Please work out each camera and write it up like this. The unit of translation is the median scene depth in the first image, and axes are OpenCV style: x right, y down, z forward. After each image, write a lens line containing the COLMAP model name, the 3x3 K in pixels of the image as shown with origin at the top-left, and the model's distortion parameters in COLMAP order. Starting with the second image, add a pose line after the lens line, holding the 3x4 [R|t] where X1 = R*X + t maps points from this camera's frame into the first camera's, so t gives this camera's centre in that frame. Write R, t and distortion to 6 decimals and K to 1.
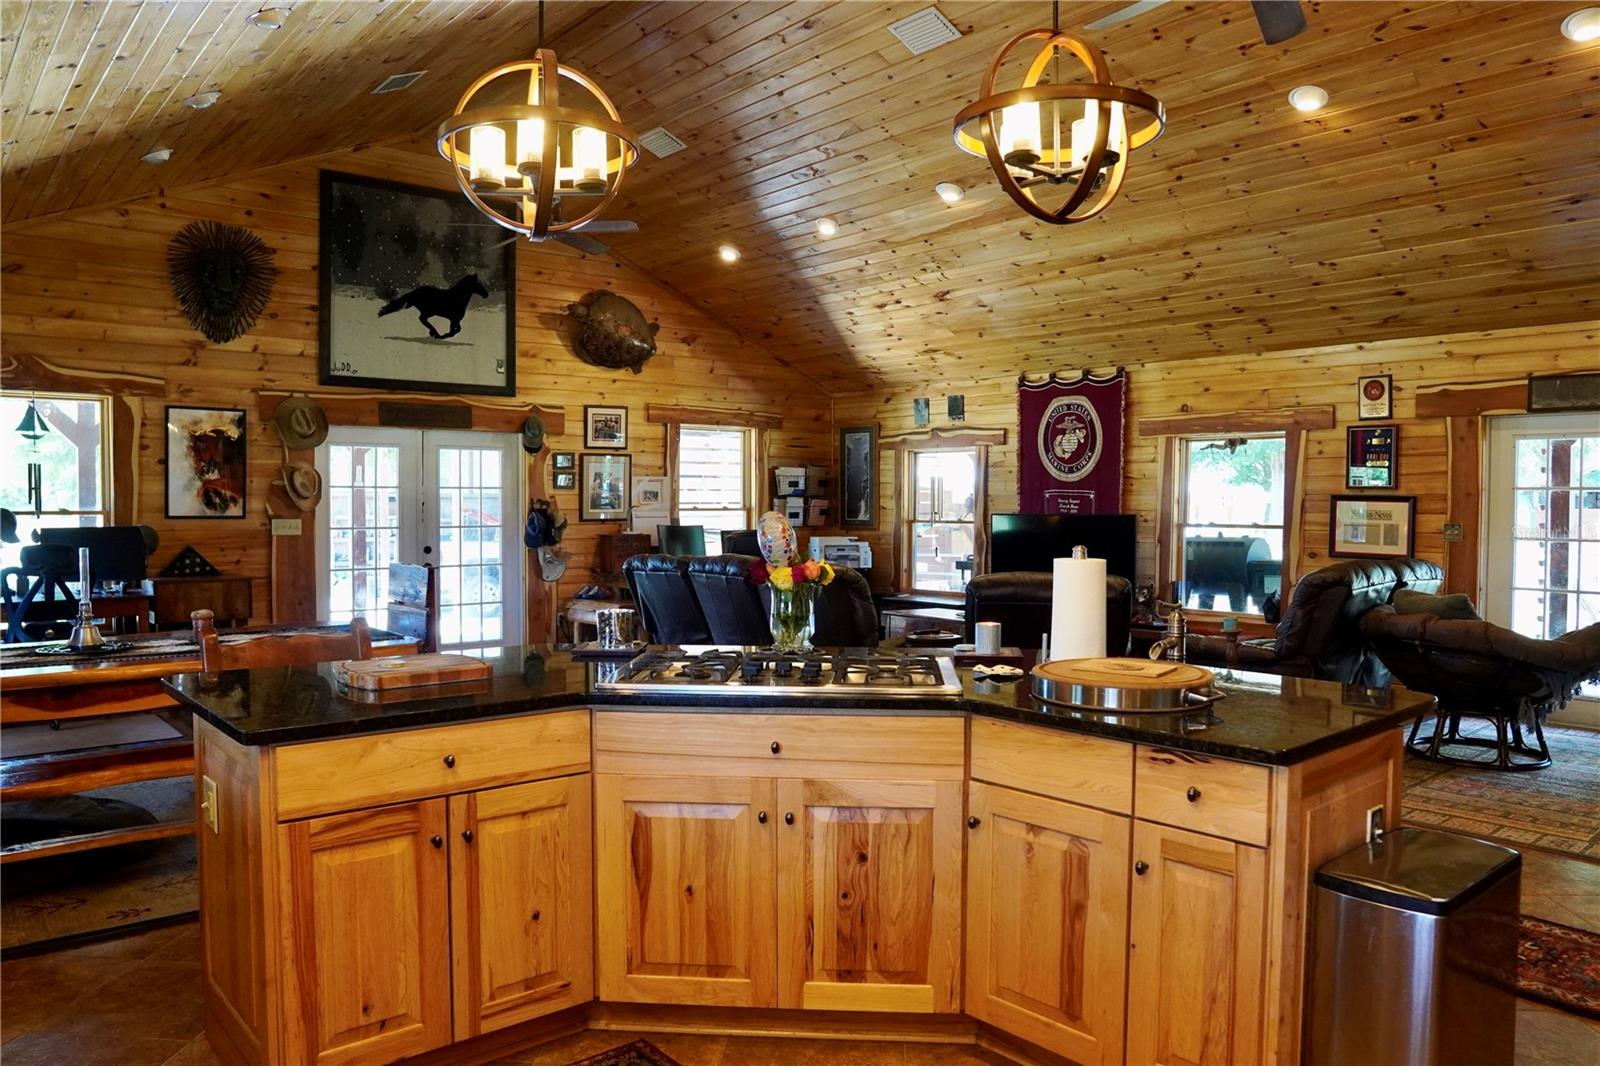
lens RADIAL K [[1123.1, 0, 799.0], [0, 1123.1, 533.4], [0, 0, 1]] dist [-0.066502, 0.020845]
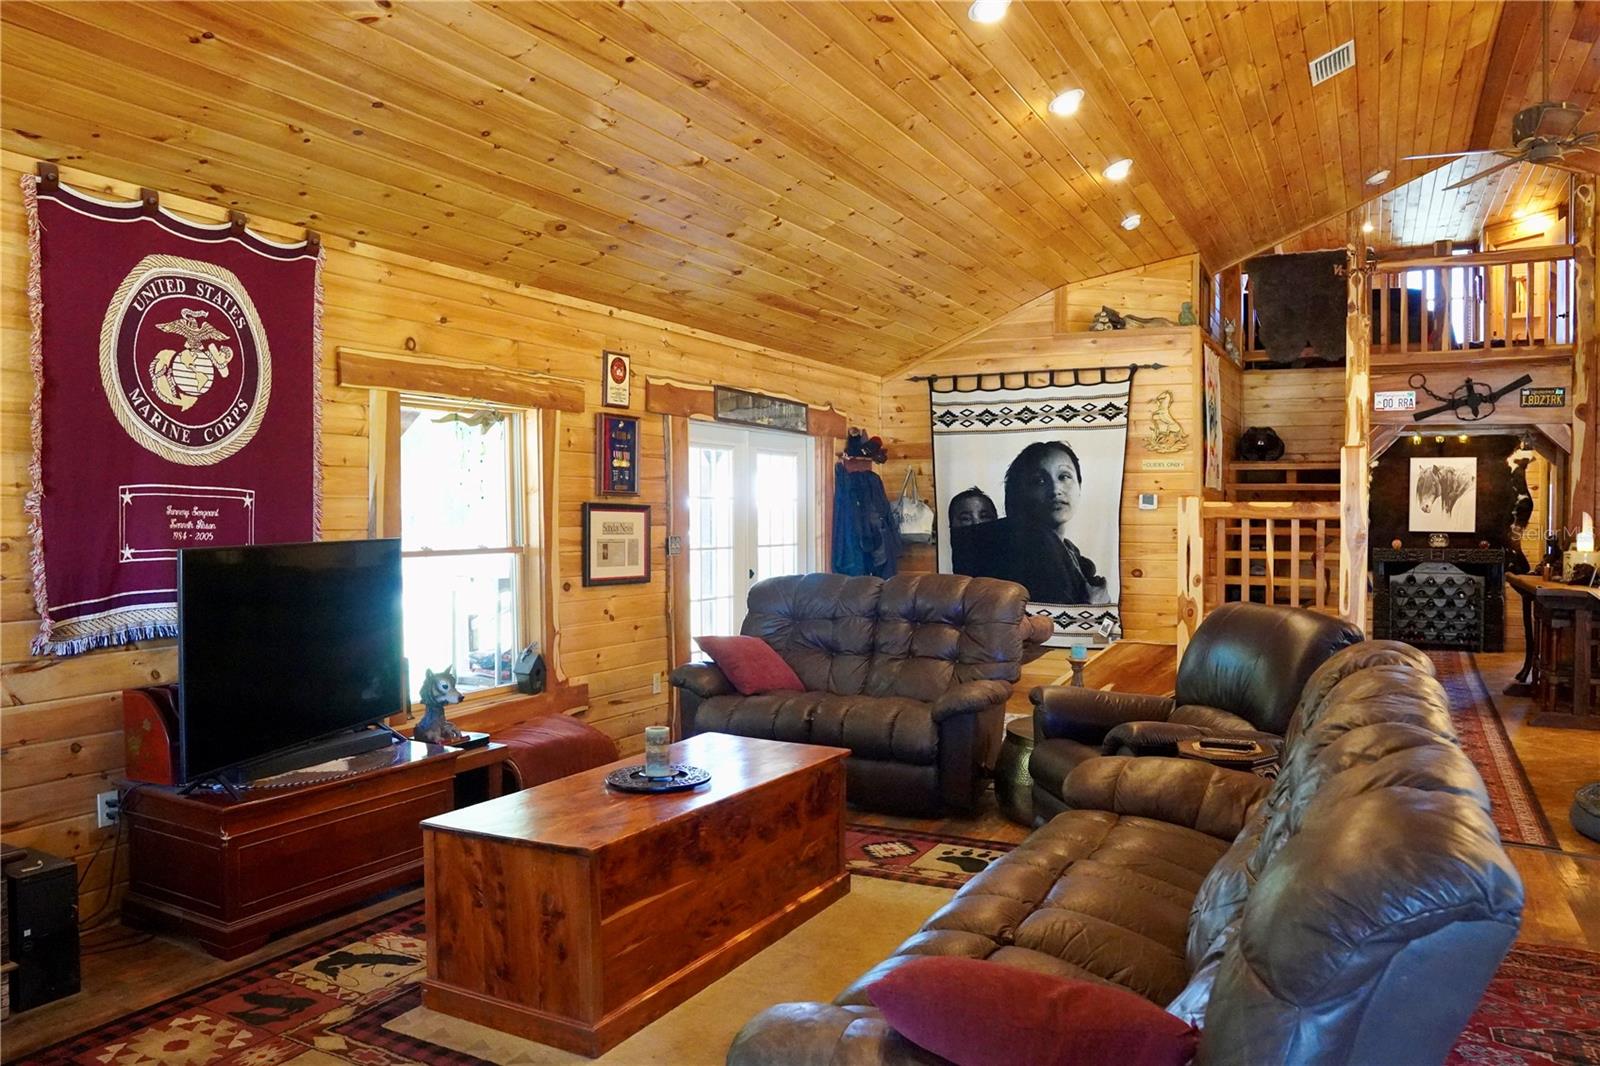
lens RADIAL K [[1123.1, 0, 791.9], [0, 1123.1, 532.0], [0, 0, 1]] dist [-0.066502, 0.020845]
pose [[-0.353640, -0.019766, 0.935173, -0.231750], [0.025423, 0.999204, 0.030733, -0.029856], [-0.935036, 0.034643, -0.352856, 0.980209]]
